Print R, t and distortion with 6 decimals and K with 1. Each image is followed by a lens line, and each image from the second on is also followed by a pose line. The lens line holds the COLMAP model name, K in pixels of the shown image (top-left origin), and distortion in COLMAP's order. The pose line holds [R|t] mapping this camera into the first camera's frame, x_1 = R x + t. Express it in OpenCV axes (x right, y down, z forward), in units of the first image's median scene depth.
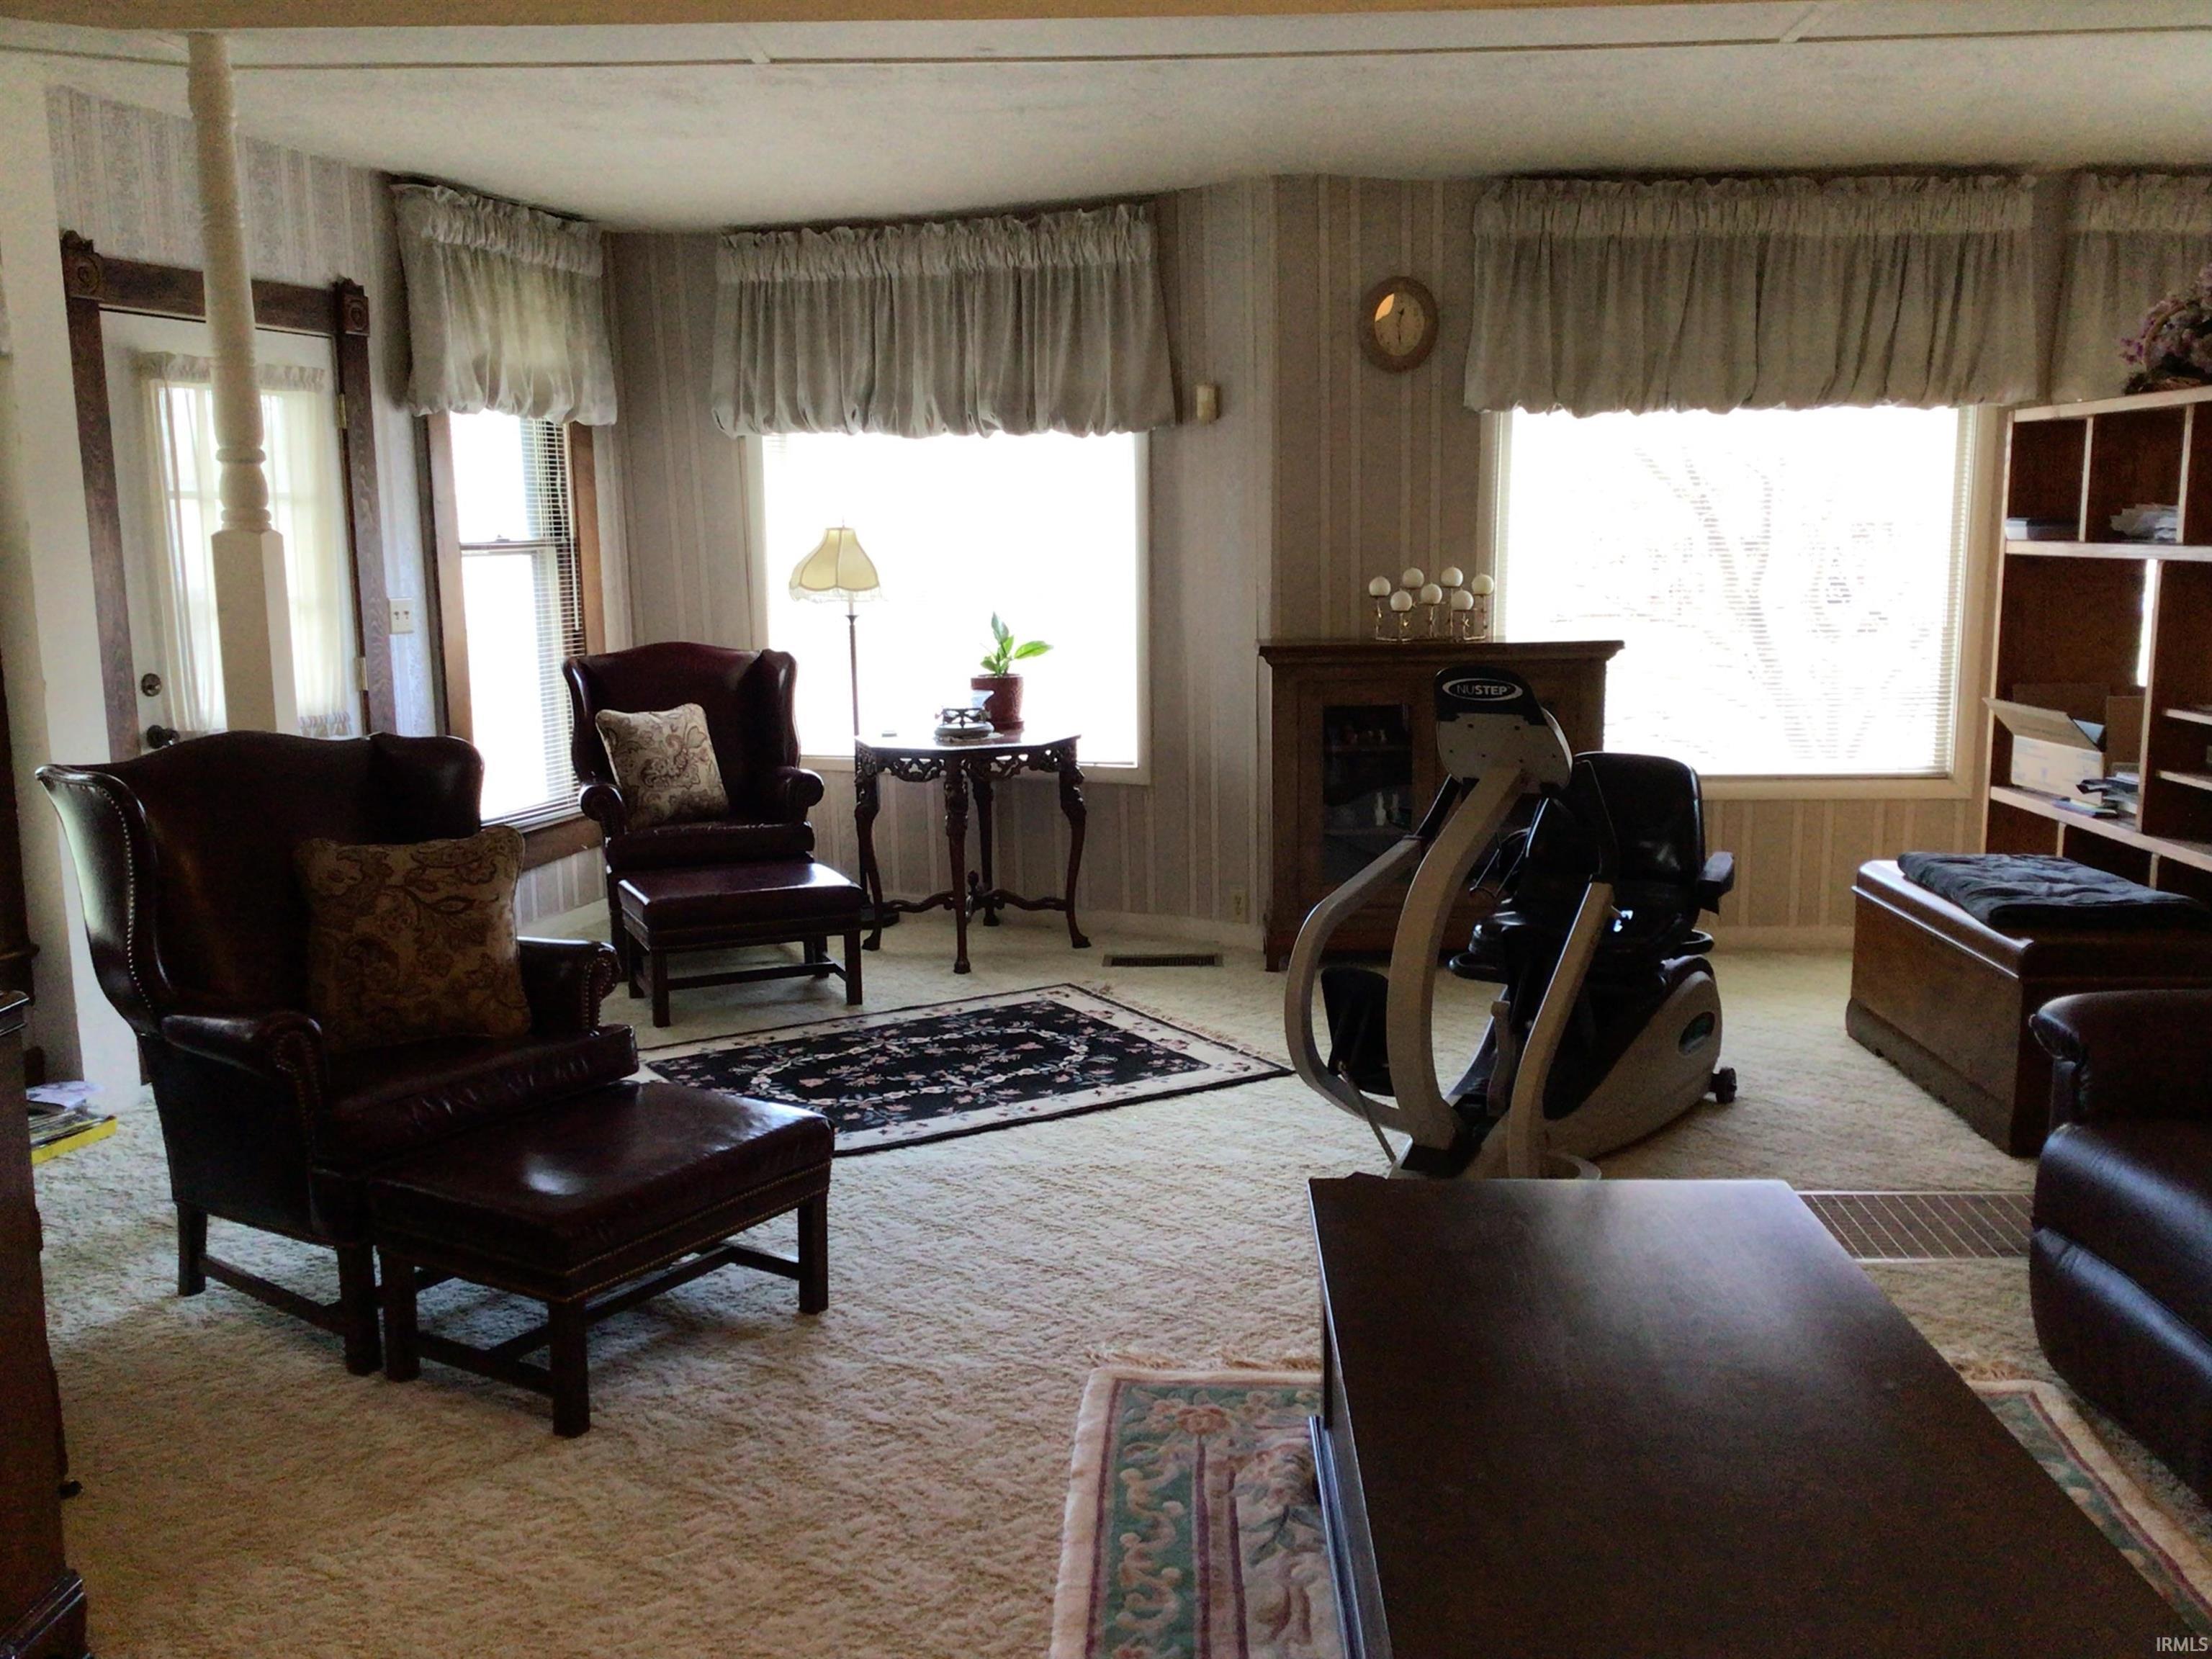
lens RADIAL K [[1966.0, 0, 1142.9], [0, 1966.0, 868.8], [0, 0, 1]] dist [0.090243, -0.136146]
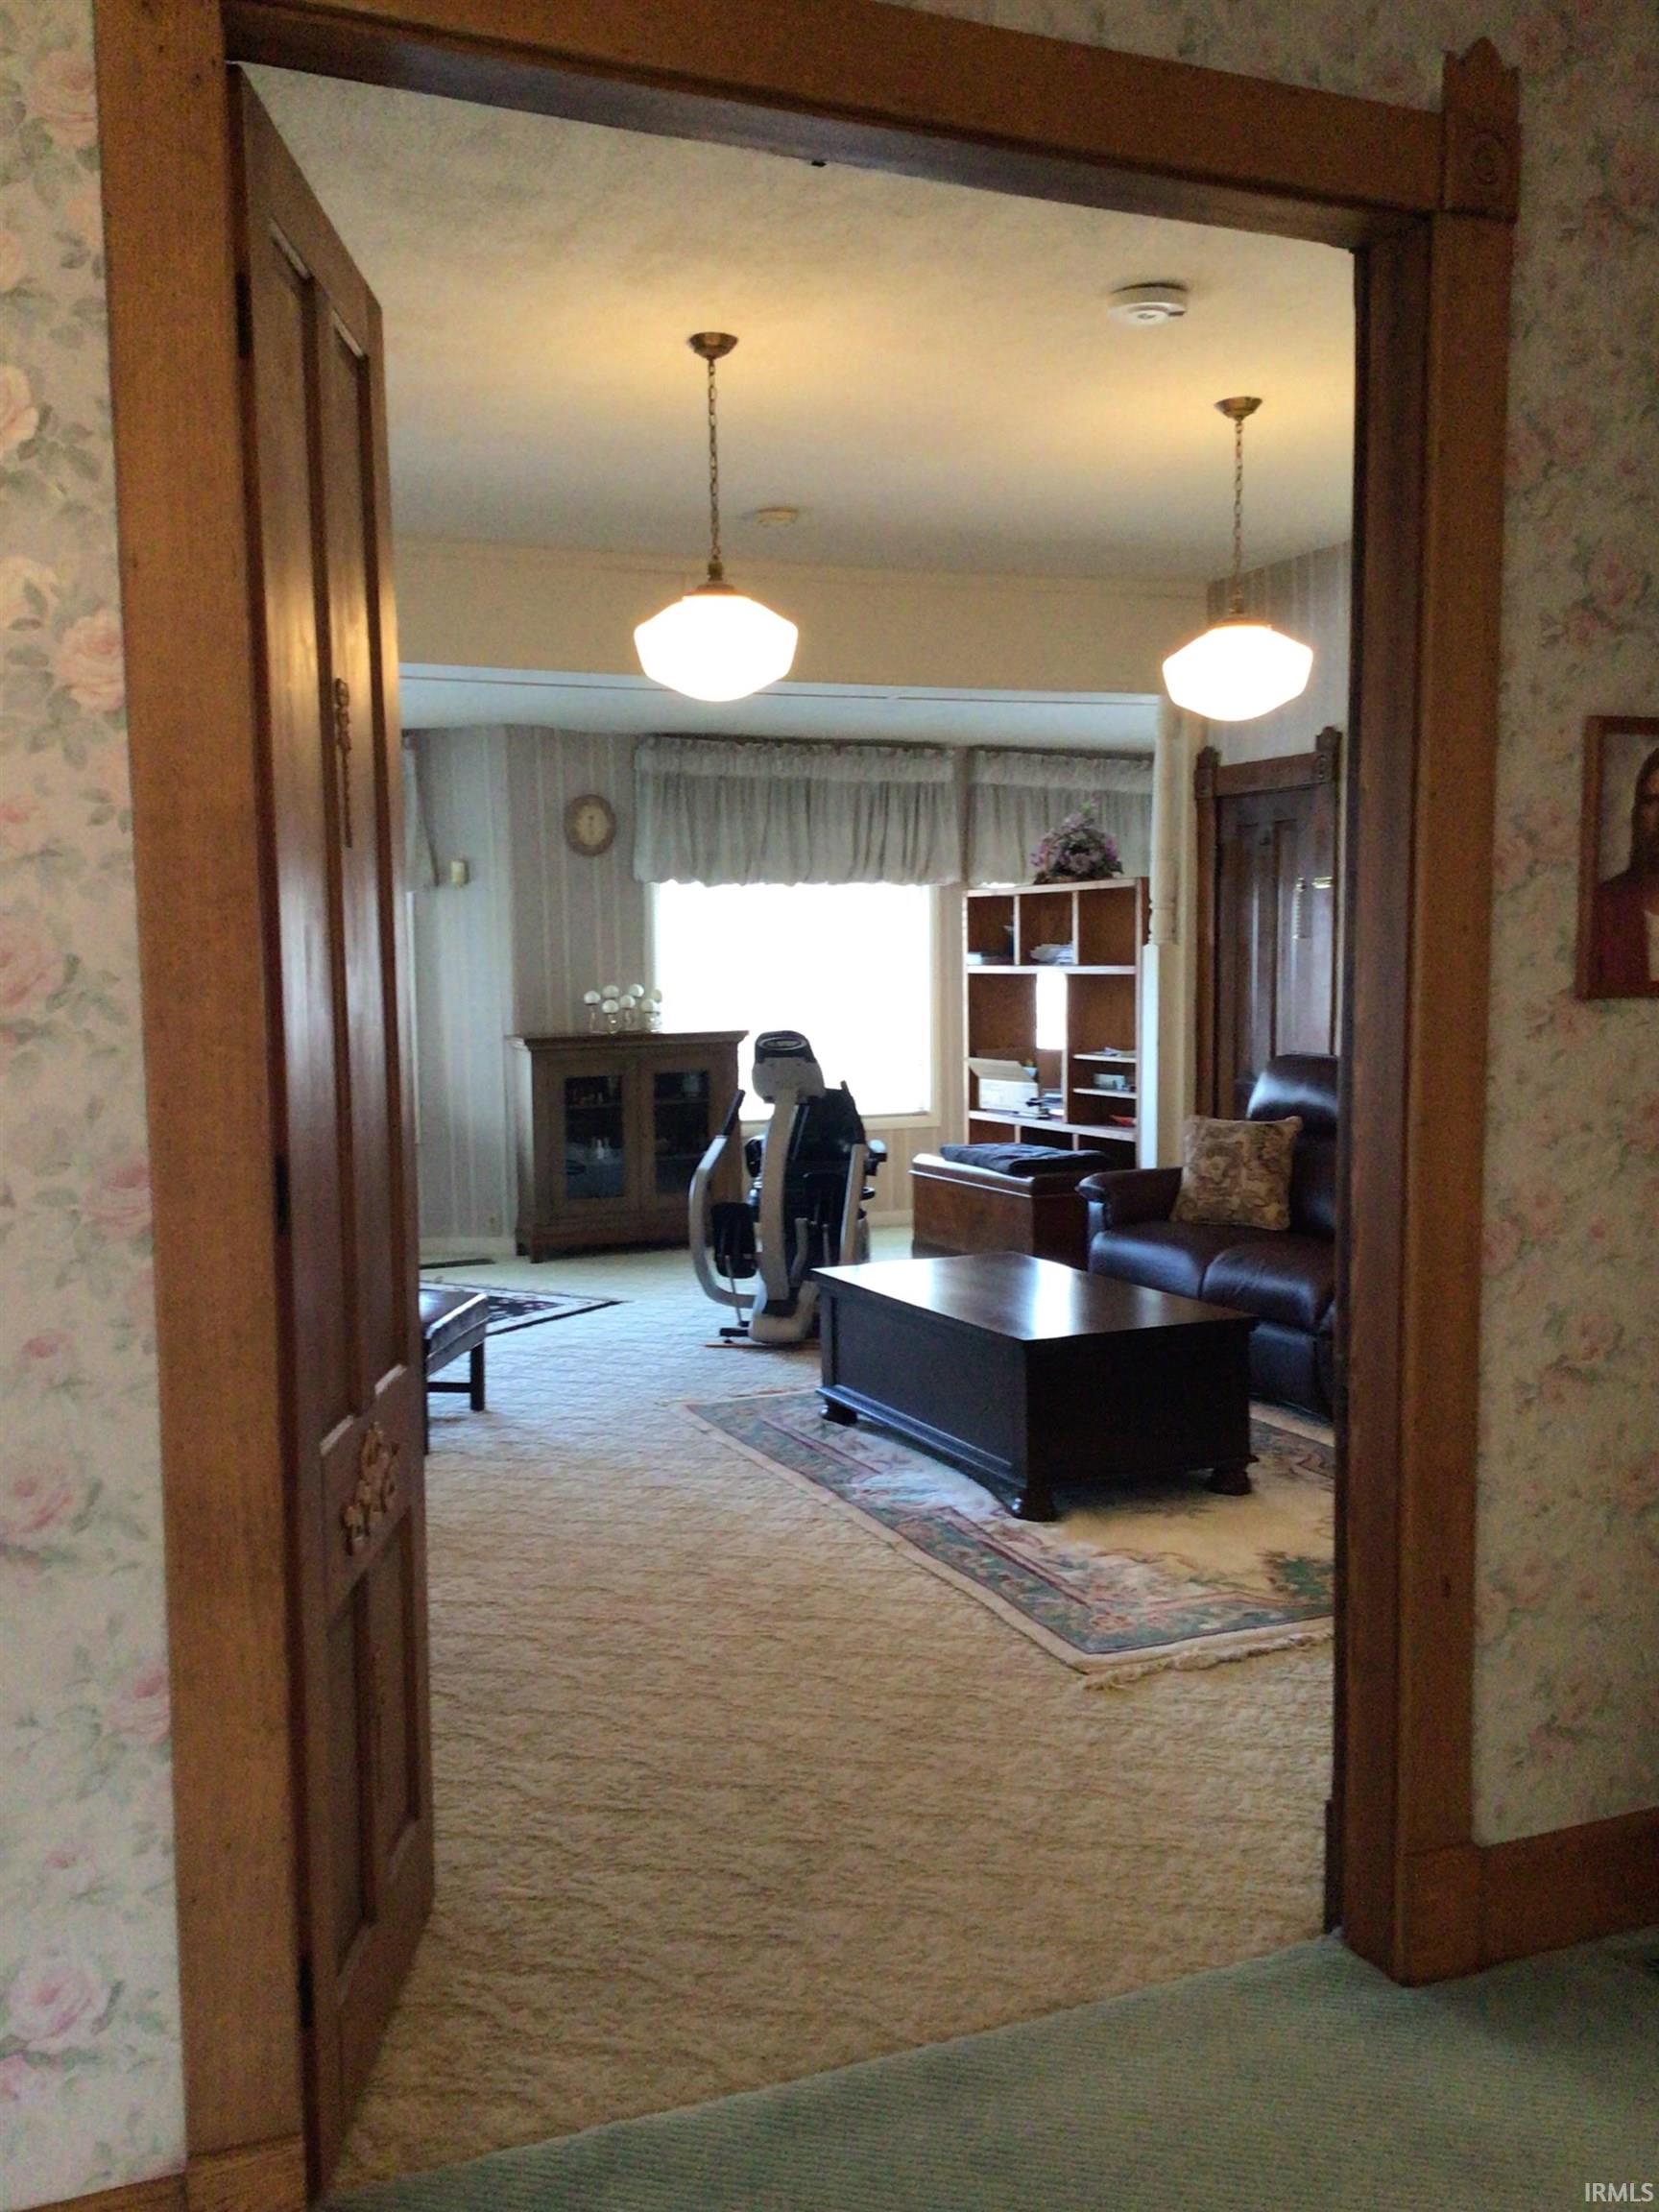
lens RADIAL K [[1966.0, 0, 835.4], [0, 1966.0, 1127.4], [0, 0, 1]] dist [0.090243, -0.136146]
pose [[0.900956, -0.043339, 0.431742, -0.370667], [0.081200, 0.994262, -0.069643, 0.074928], [-0.426246, 0.097803, 0.899305, -0.416031]]
